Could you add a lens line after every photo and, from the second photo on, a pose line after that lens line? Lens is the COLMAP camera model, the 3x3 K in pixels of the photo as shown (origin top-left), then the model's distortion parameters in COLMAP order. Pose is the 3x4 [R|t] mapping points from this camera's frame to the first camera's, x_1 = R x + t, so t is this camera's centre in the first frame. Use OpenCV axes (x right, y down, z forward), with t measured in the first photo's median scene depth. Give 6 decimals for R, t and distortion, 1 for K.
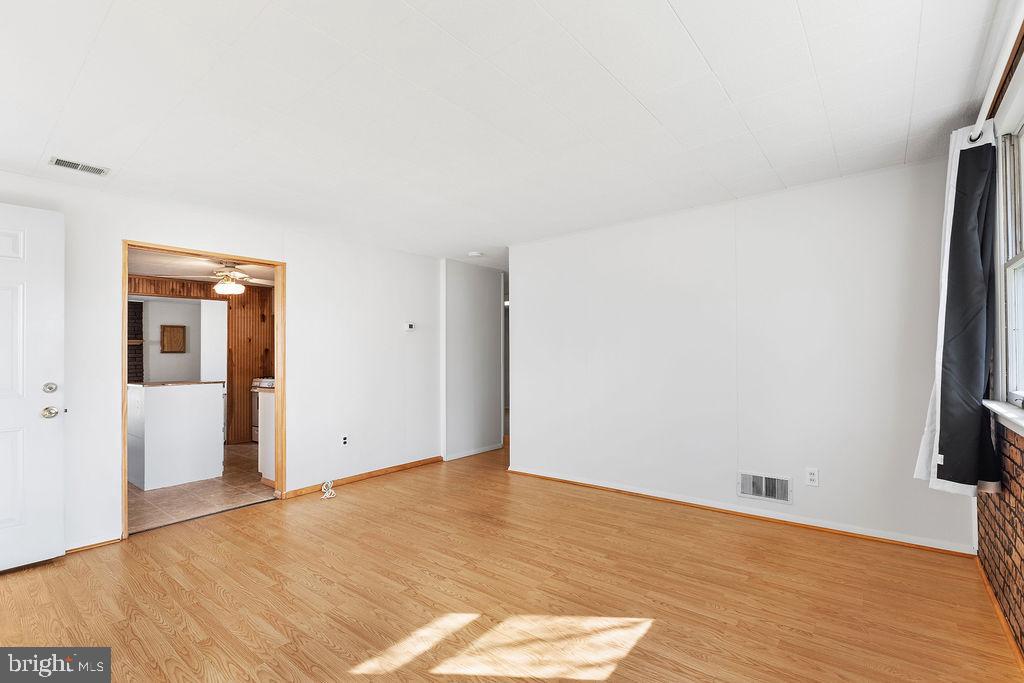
lens RADIAL K [[465.3, 0, 514.9], [0, 465.3, 344.5], [0, 0, 1]] dist [-0.011580, 0.000024]
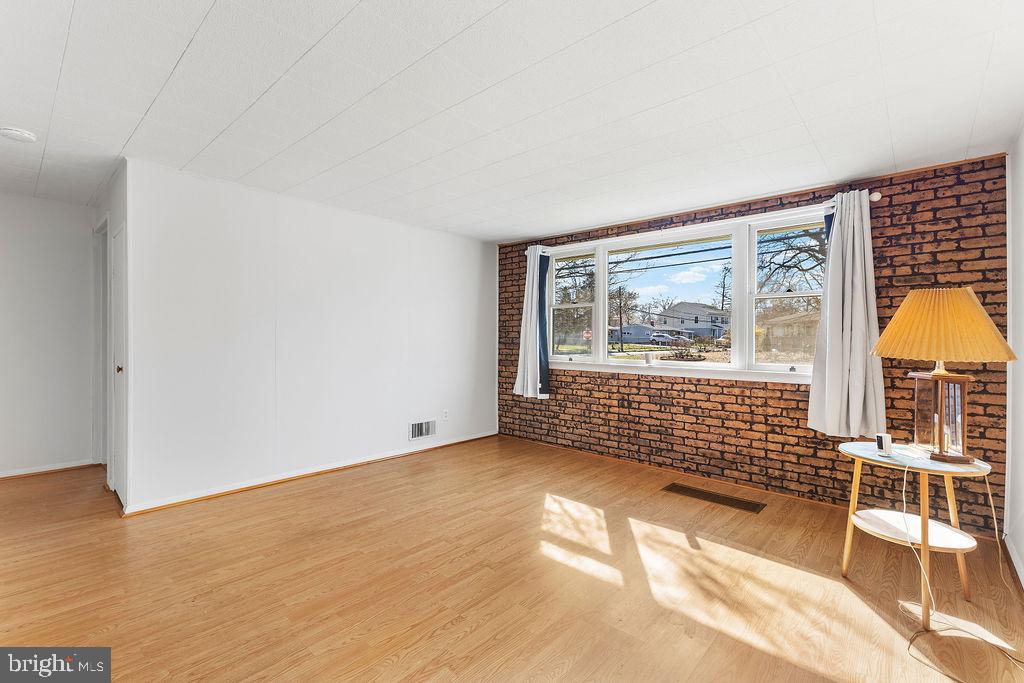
lens RADIAL K [[453.1, 0, 511.8], [0, 453.1, 340.9], [0, 0, 1]] dist [0.000824, 0.000106]
pose [[0.069291, 0.007792, 0.997566, -0.885764], [-0.028665, 0.999572, -0.005816, 0.037134], [-0.997185, -0.028192, 0.069485, 0.668199]]
